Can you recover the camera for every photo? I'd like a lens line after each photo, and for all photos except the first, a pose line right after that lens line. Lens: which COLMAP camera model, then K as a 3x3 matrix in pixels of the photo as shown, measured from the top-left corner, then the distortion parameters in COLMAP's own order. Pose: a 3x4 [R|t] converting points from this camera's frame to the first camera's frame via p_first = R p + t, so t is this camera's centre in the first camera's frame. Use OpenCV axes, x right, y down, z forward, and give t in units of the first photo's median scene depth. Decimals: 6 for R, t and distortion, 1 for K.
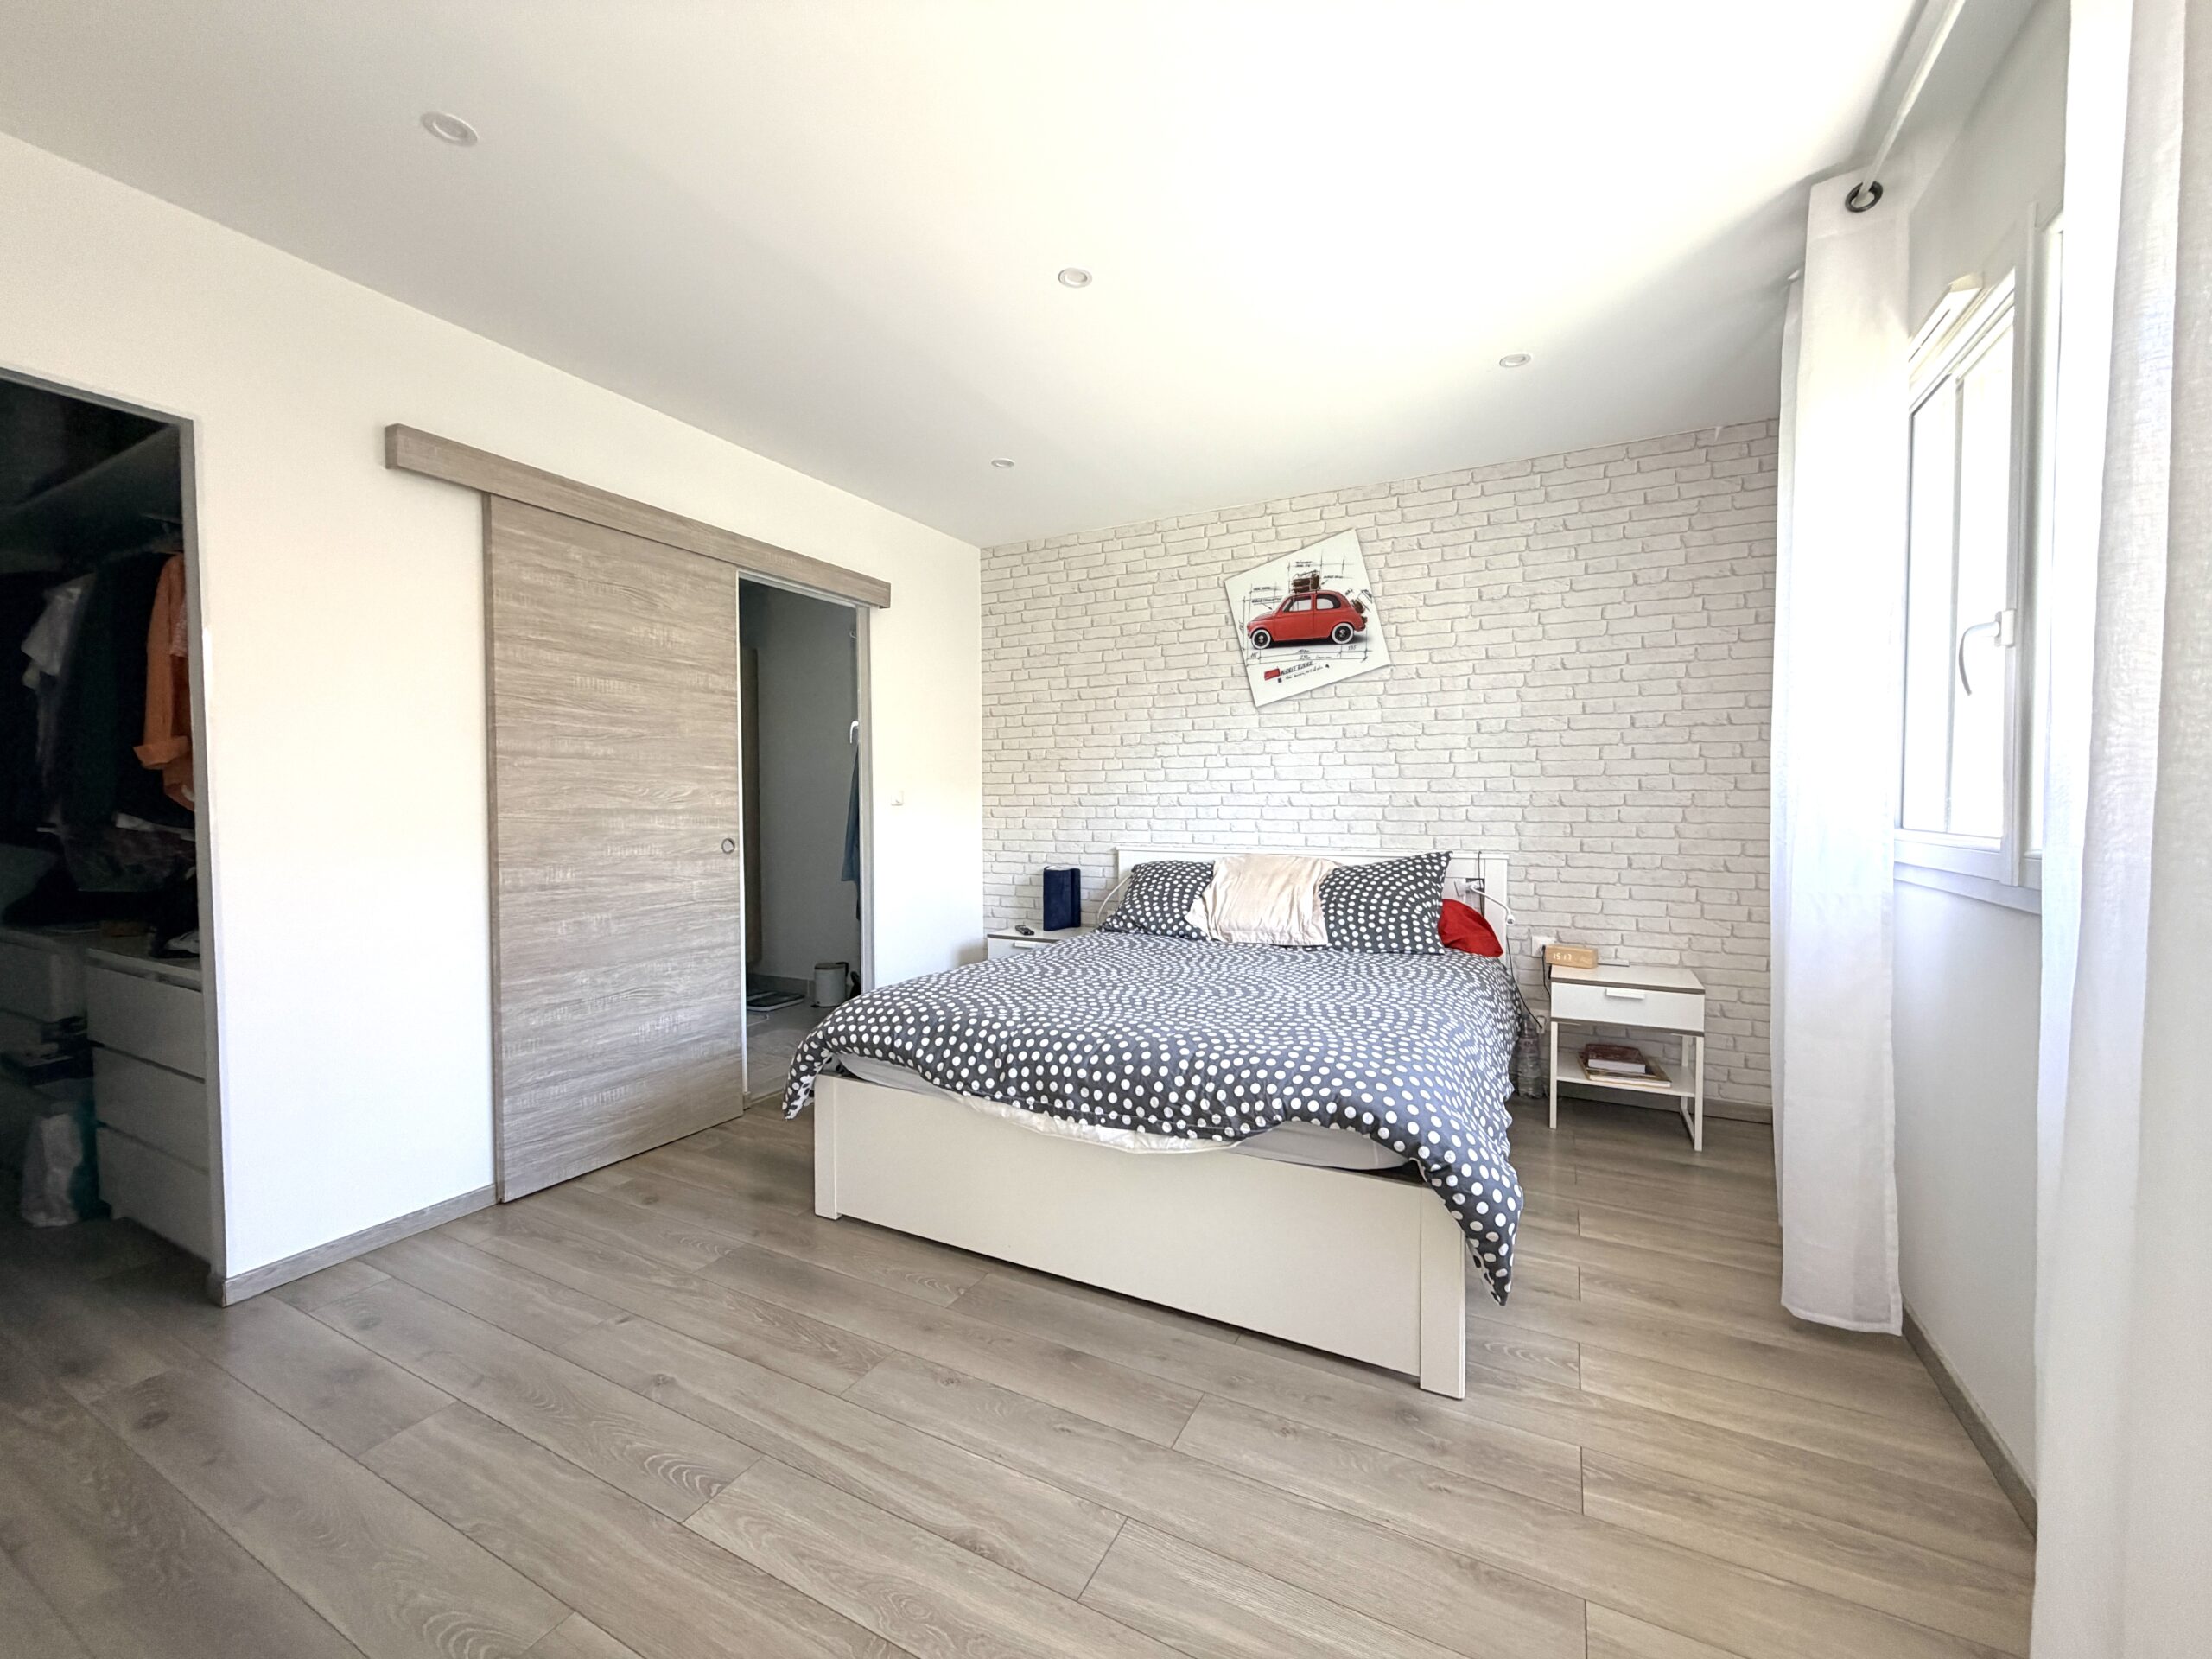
lens RADIAL K [[881.5, 0, 1104.9], [0, 881.5, 831.1], [0, 0, 1]] dist [-0.001369, 0.000279]
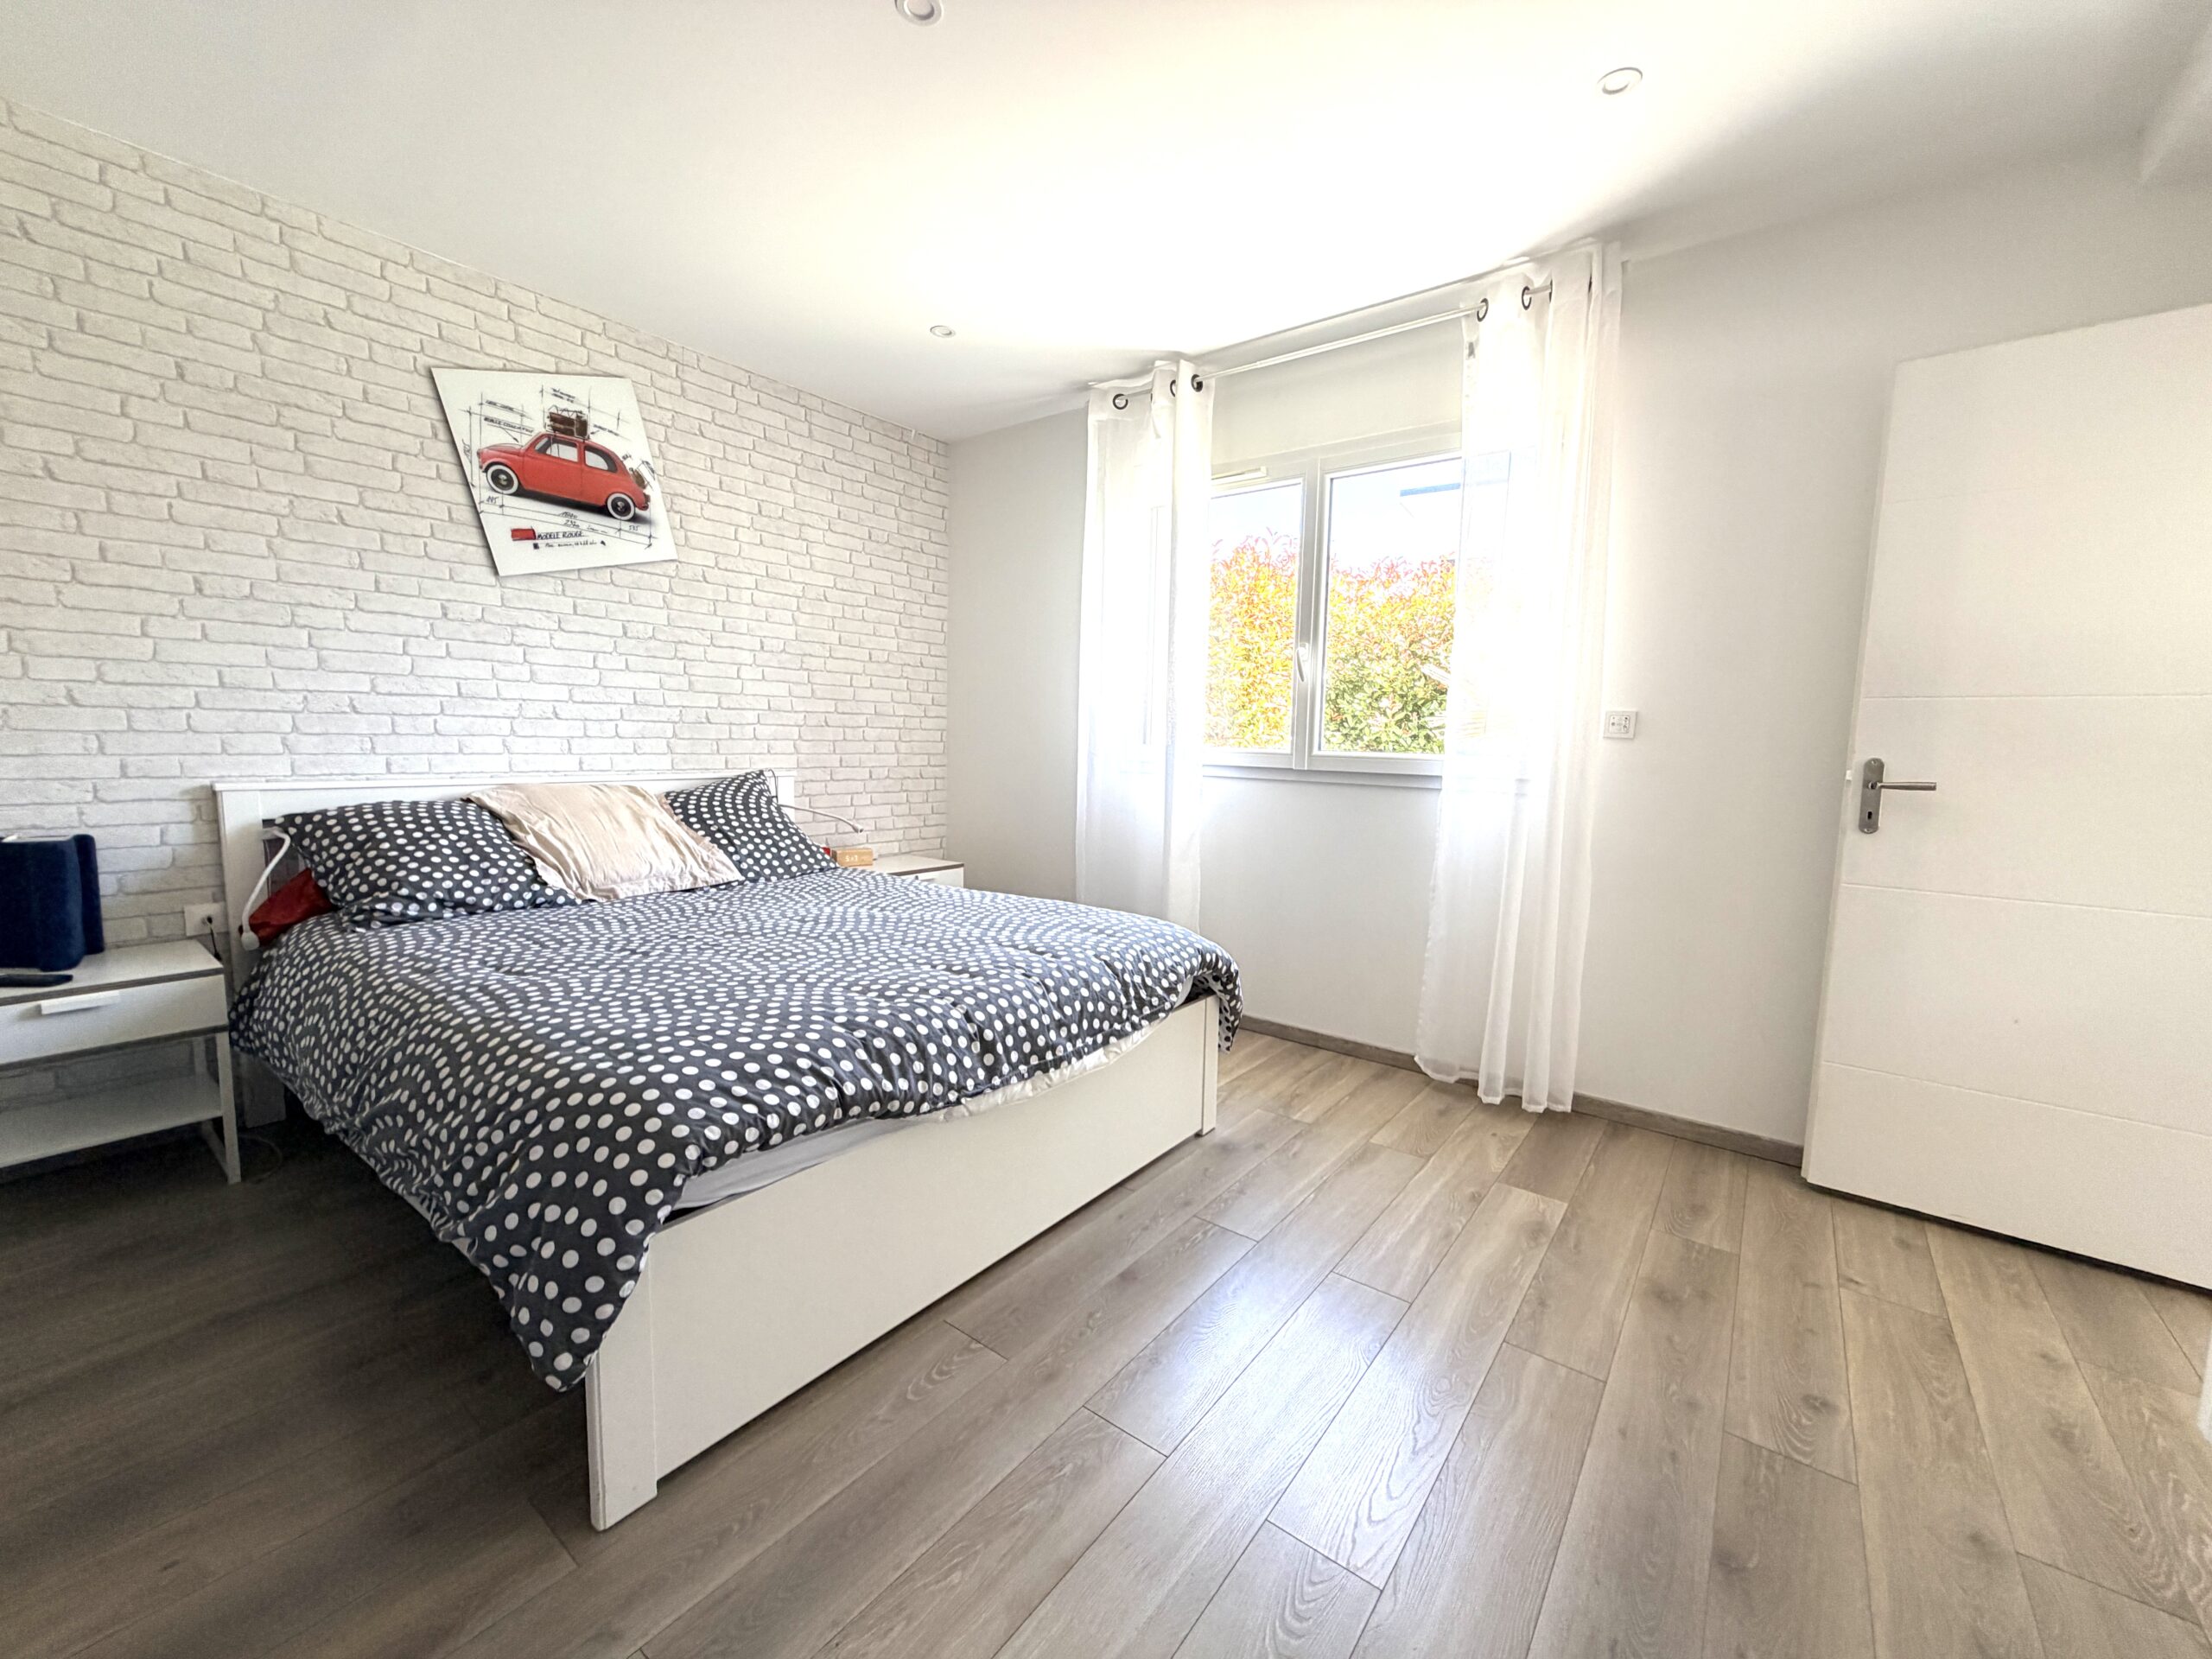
lens RADIAL K [[881.5, 0, 1104.3], [0, 881.5, 827.1], [0, 0, 1]] dist [-0.001369, 0.000279]
pose [[0.178604, -0.094437, 0.979379, -0.475982], [0.008533, 0.995495, 0.094434, -0.003314], [-0.983884, -0.008509, 0.178605, 0.417170]]
